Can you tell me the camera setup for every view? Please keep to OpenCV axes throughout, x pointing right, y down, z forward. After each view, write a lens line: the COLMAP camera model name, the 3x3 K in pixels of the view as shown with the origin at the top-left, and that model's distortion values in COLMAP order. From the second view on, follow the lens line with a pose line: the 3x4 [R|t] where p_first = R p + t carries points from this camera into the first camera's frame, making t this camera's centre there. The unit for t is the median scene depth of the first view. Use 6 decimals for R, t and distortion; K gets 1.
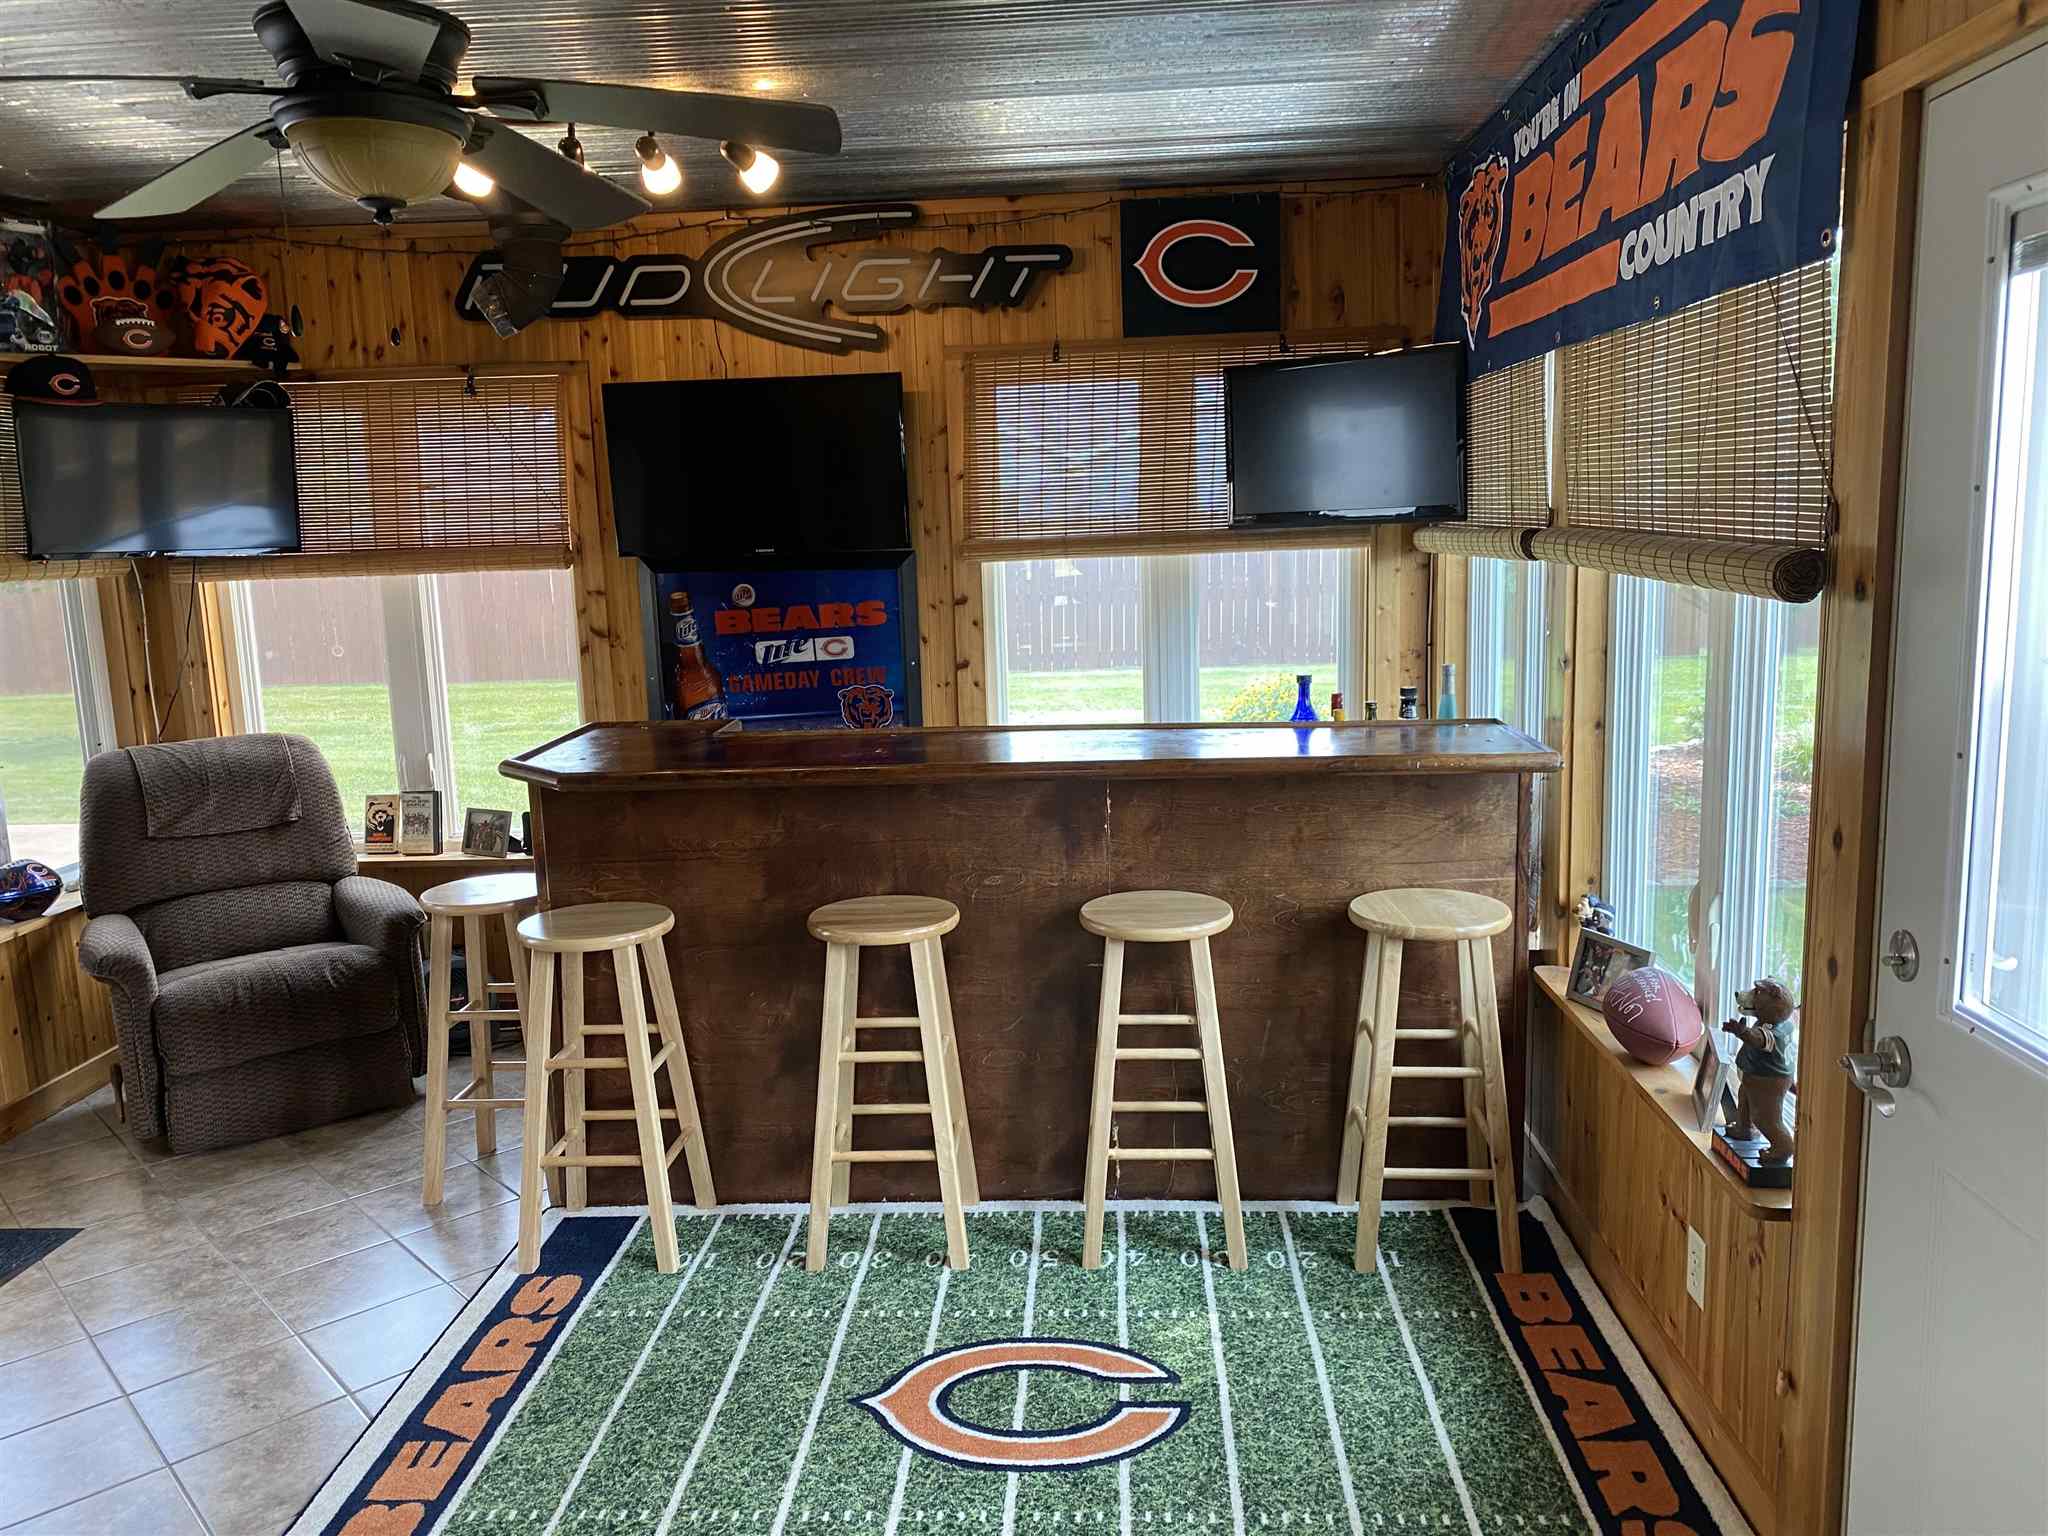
lens RADIAL K [[1564.3, 0, 1070.4], [0, 1564.3, 778.7], [0, 0, 1]] dist [0.009209, -0.005657]
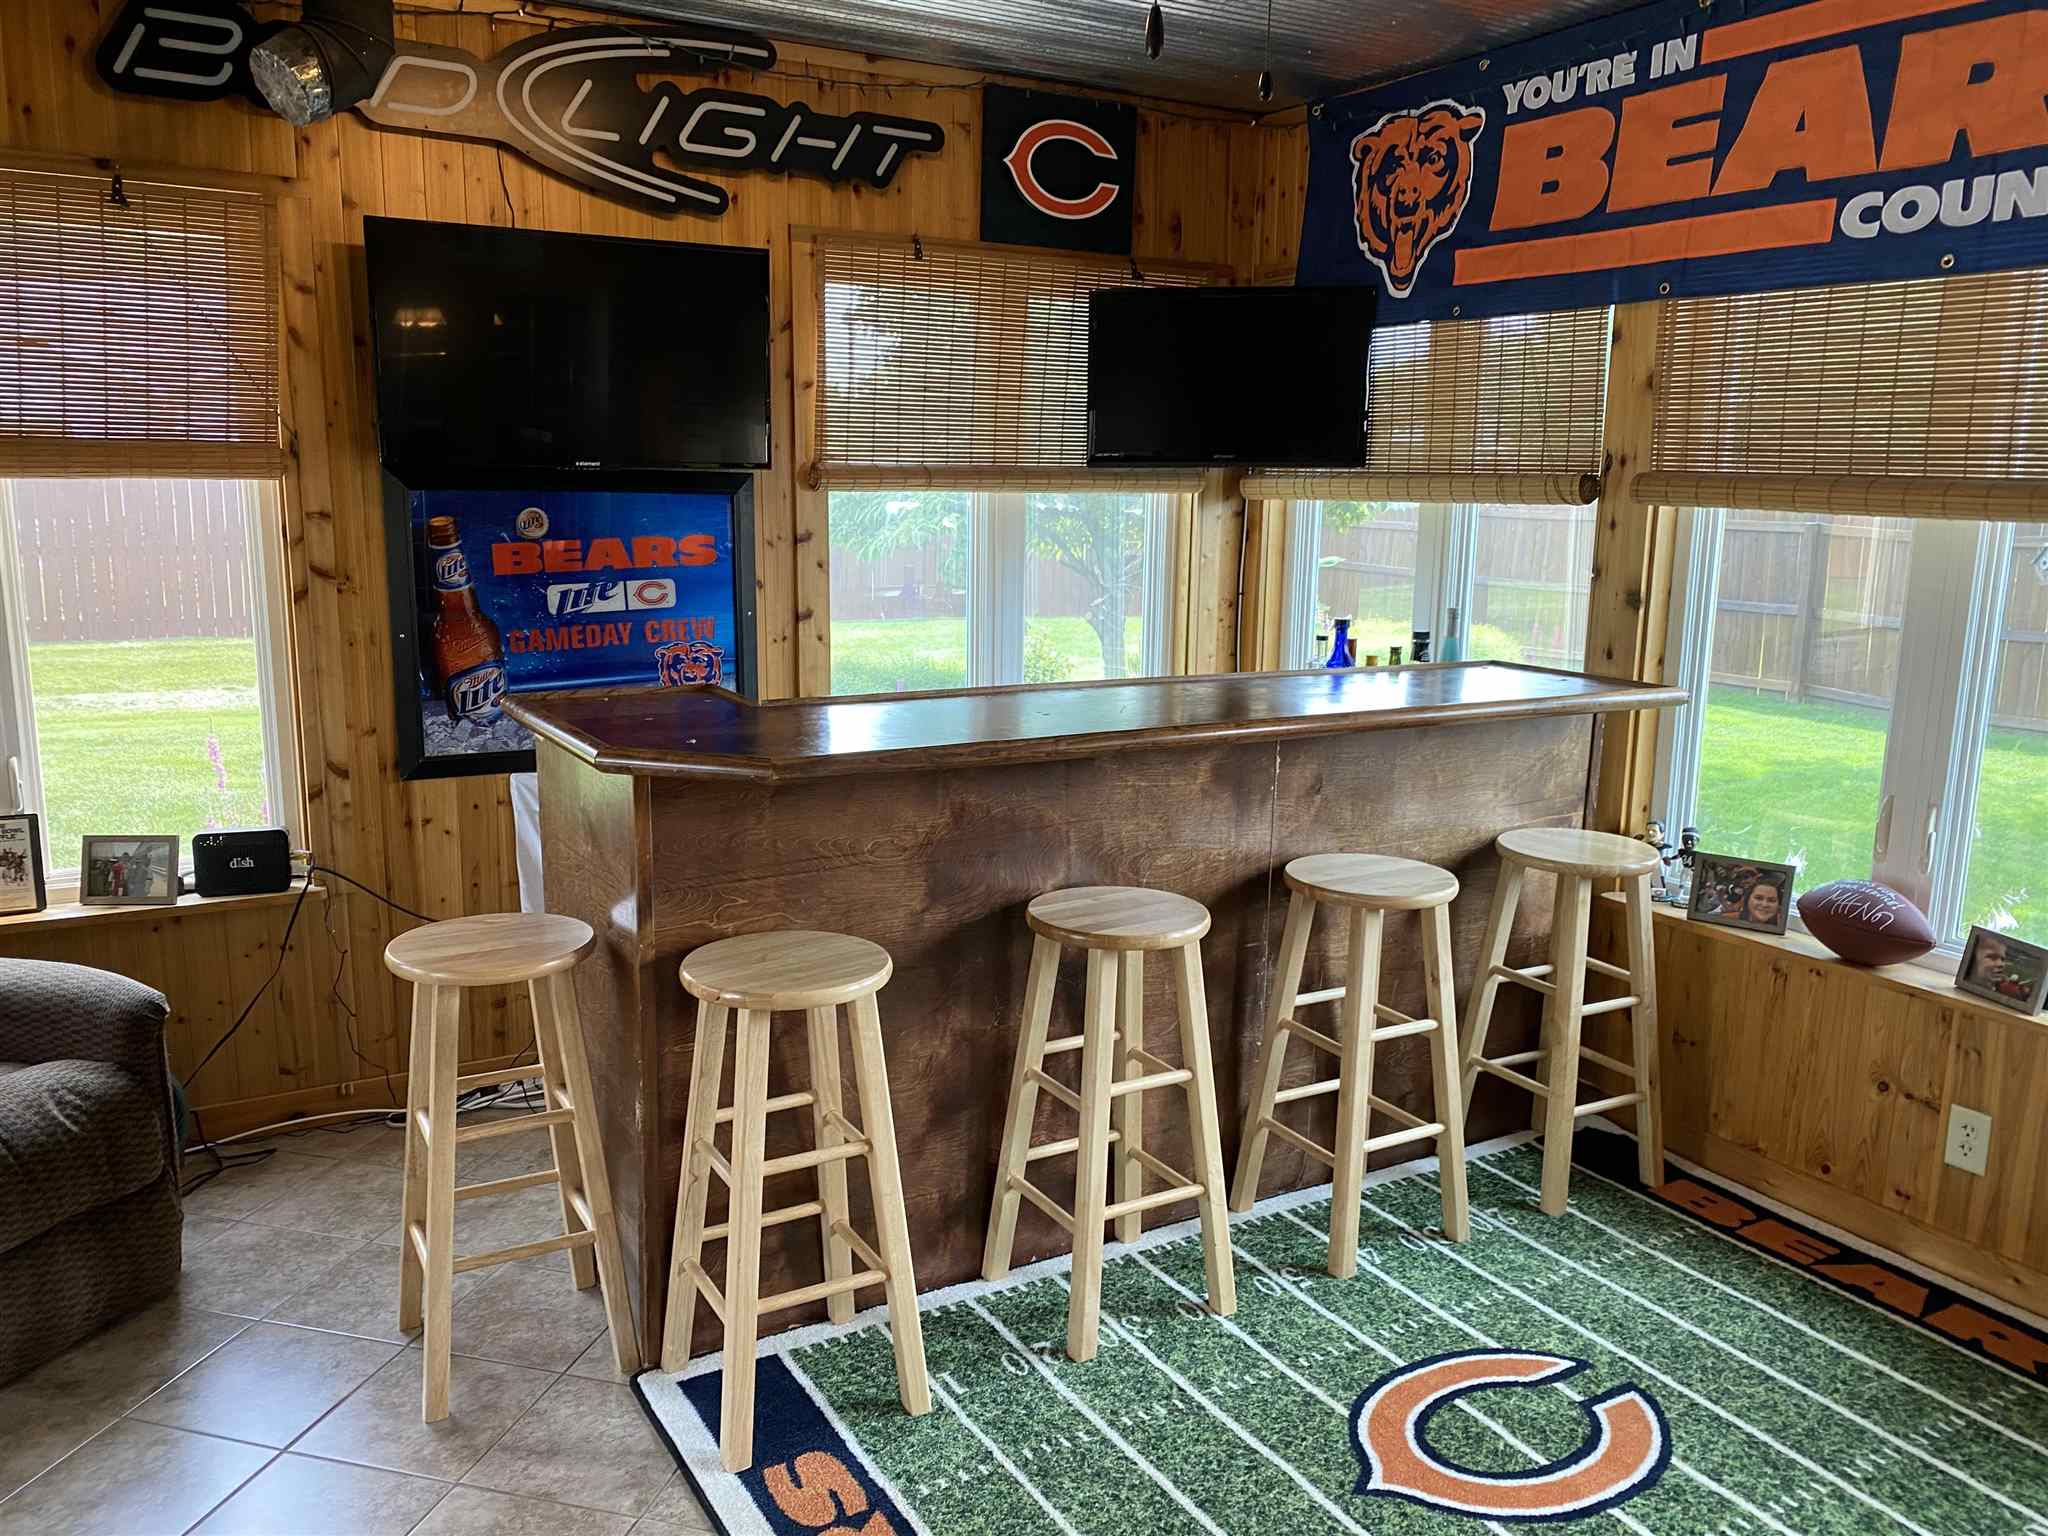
lens RADIAL K [[1564.3, 0, 1024.9], [0, 1564.3, 769.4], [0, 0, 1]] dist [0.009209, -0.005657]
pose [[0.840709, -0.057734, 0.538401, -0.436435], [0.048629, 0.998332, 0.031119, -0.011158], [-0.539300, 0.000020, 0.842114, 0.243653]]
